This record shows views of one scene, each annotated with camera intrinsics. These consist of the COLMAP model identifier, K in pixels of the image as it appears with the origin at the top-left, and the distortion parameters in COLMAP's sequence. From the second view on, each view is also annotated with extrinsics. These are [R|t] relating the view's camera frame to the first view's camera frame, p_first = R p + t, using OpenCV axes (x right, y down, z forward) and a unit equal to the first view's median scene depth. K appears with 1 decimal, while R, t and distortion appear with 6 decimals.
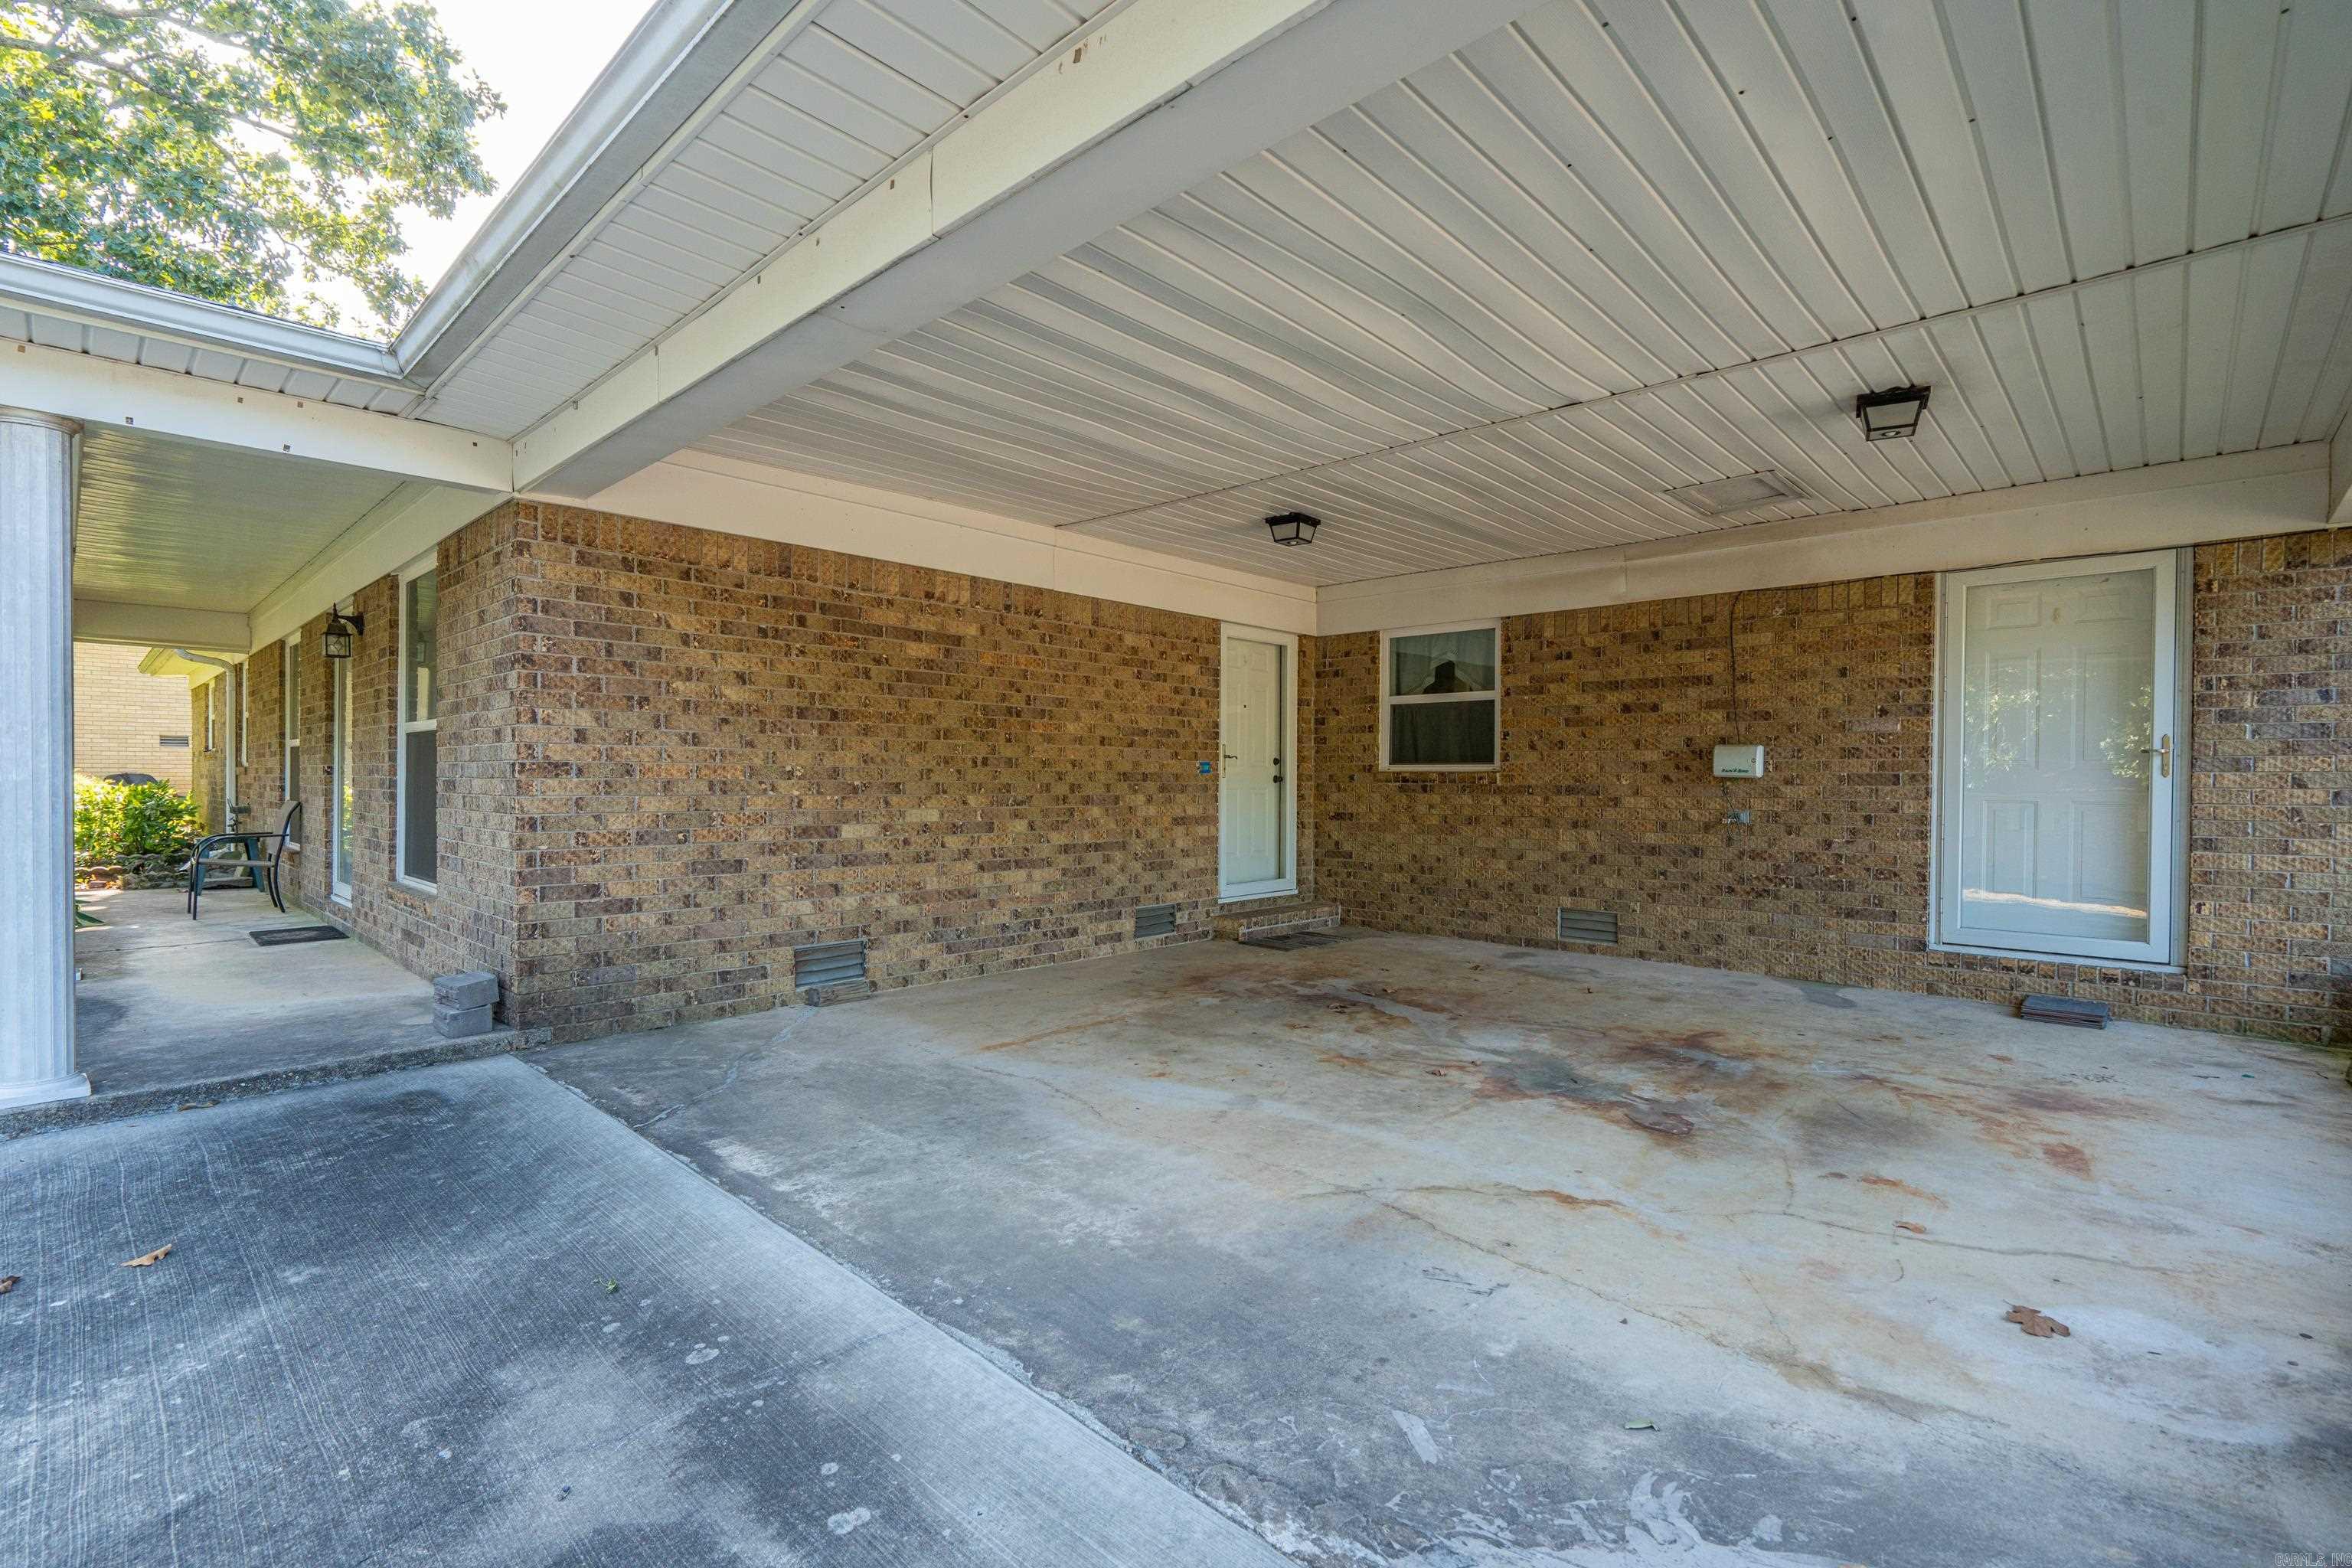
lens RADIAL K [[1051.3, 0, 1172.6], [0, 1051.3, 783.0], [0, 0, 1]] dist [-0.015281, 0.001676]
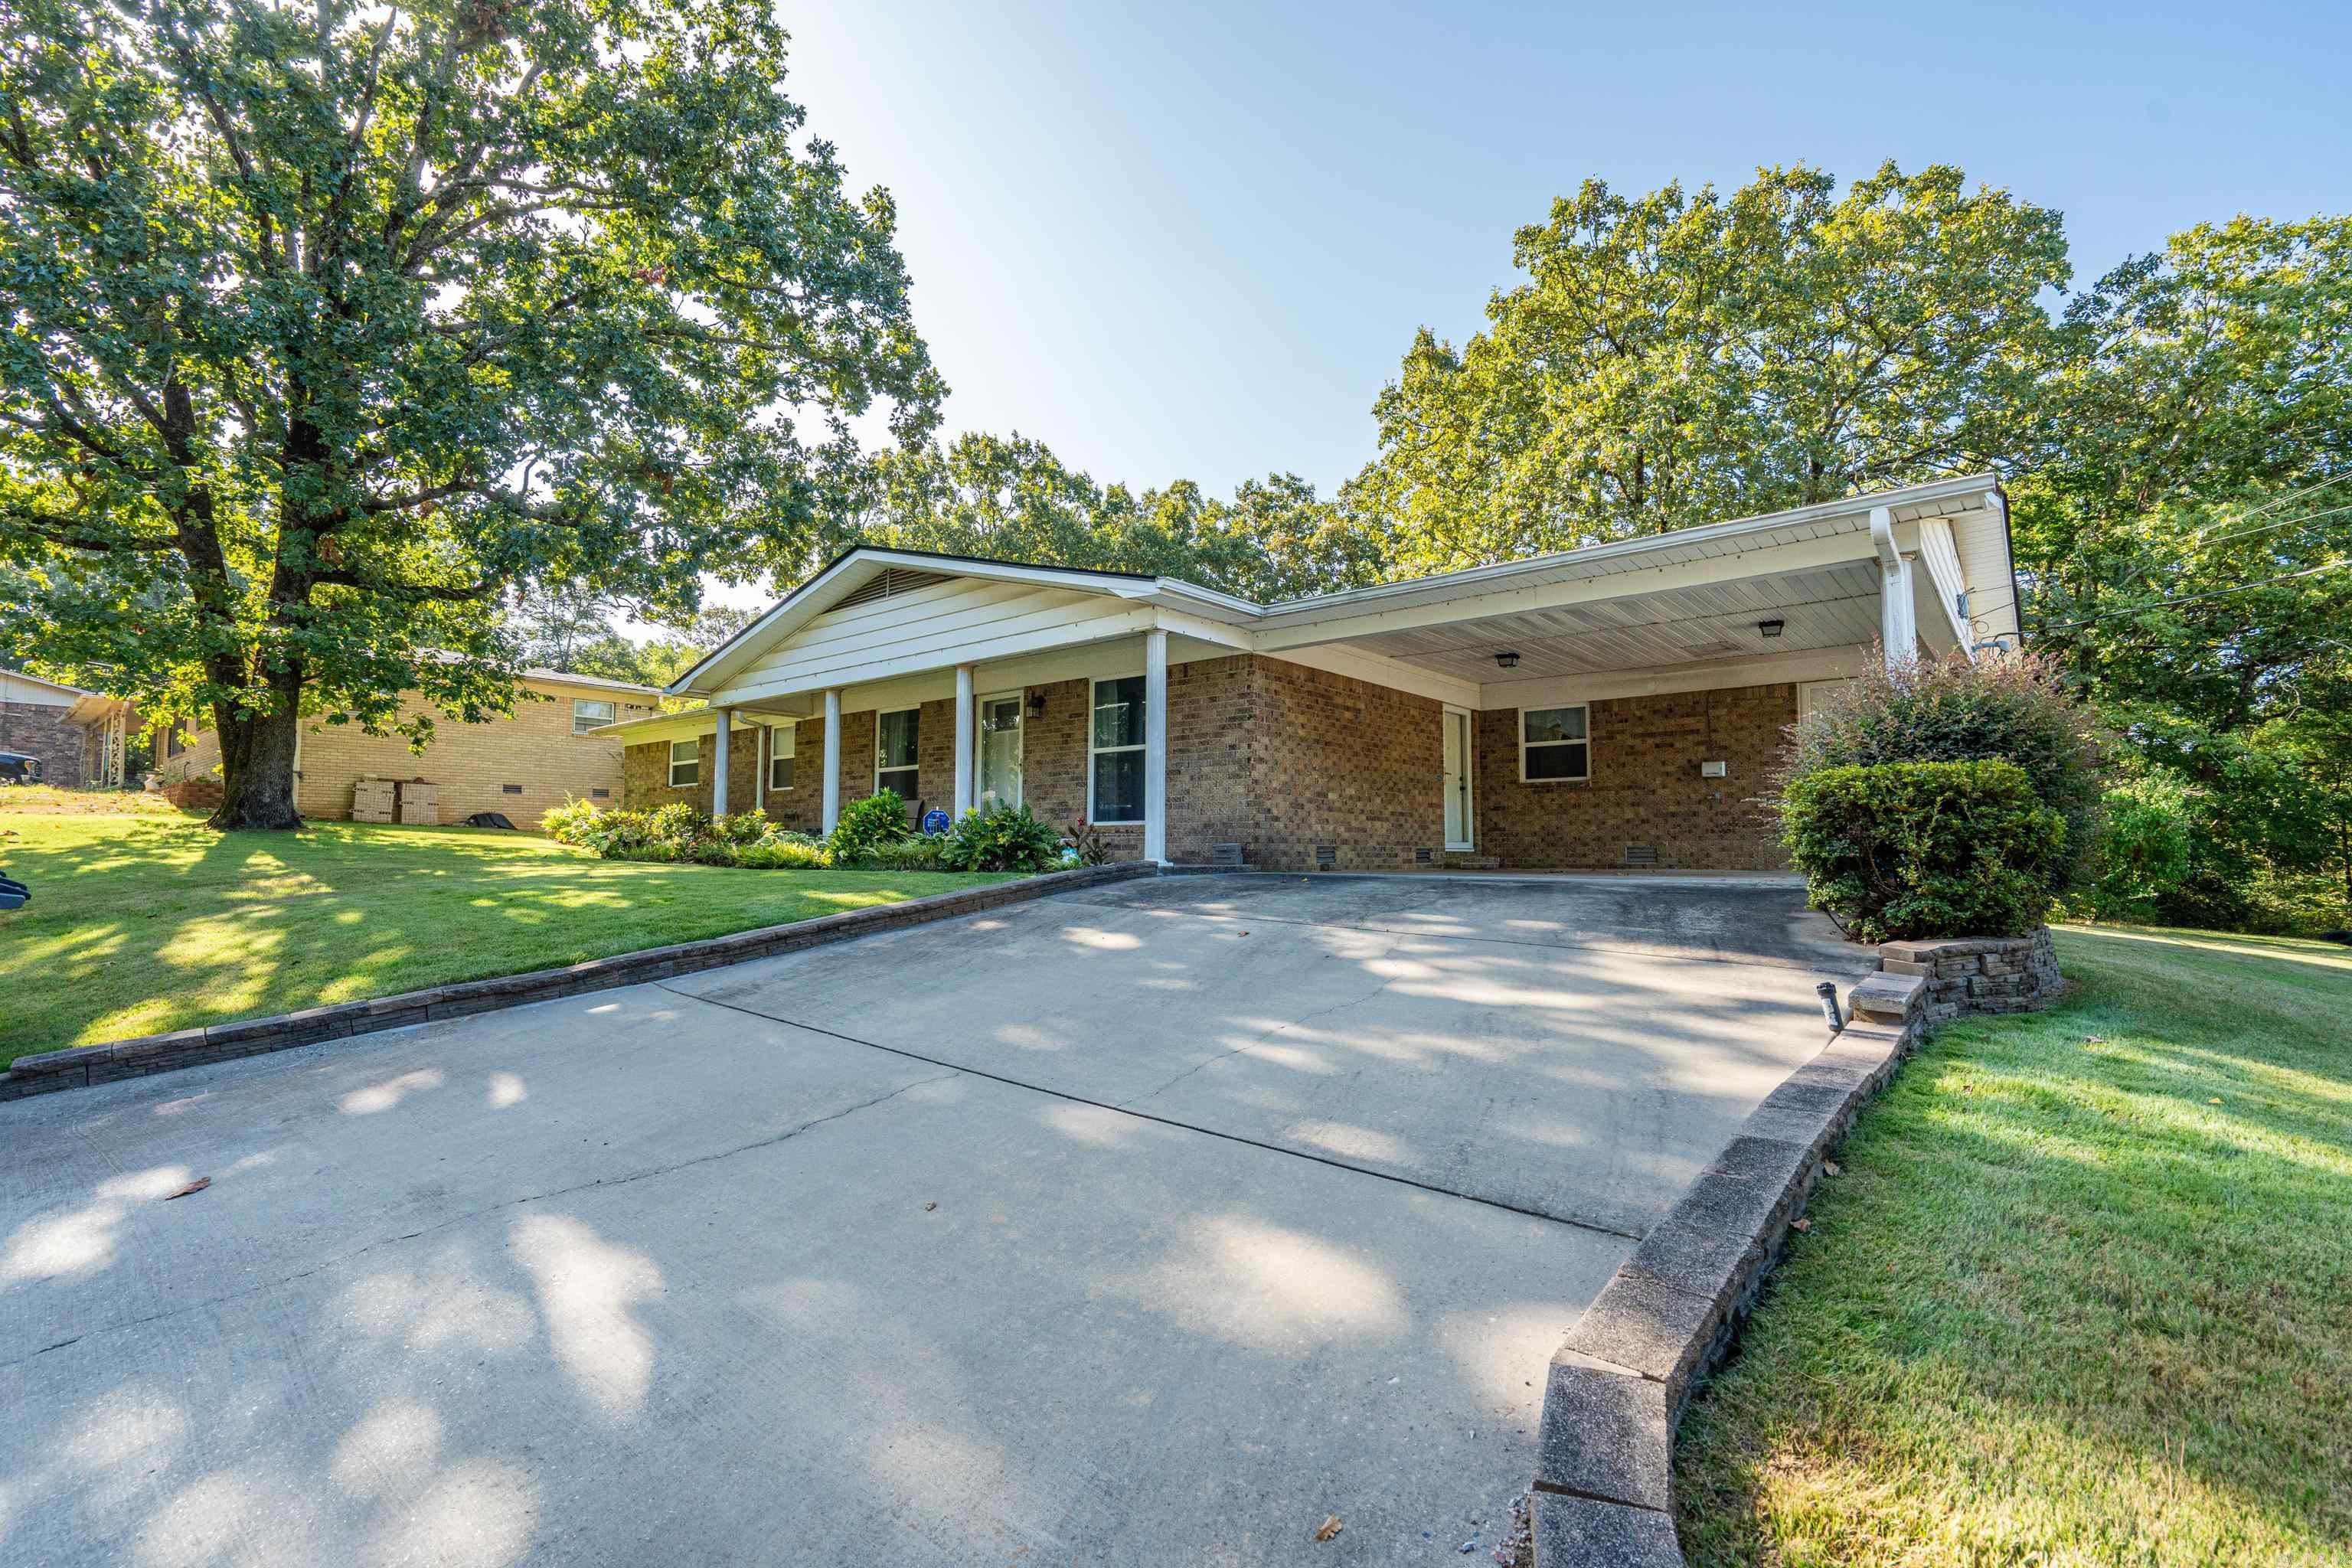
lens RADIAL K [[1051.3, 0, 1175.1], [0, 1051.3, 782.4], [0, 0, 1]] dist [-0.015281, 0.001676]
pose [[0.998426, 0.000206, 0.056080, -0.614300], [0.003982, 0.997209, -0.074554, 0.147325], [-0.055939, 0.074660, 0.995639, -0.966035]]
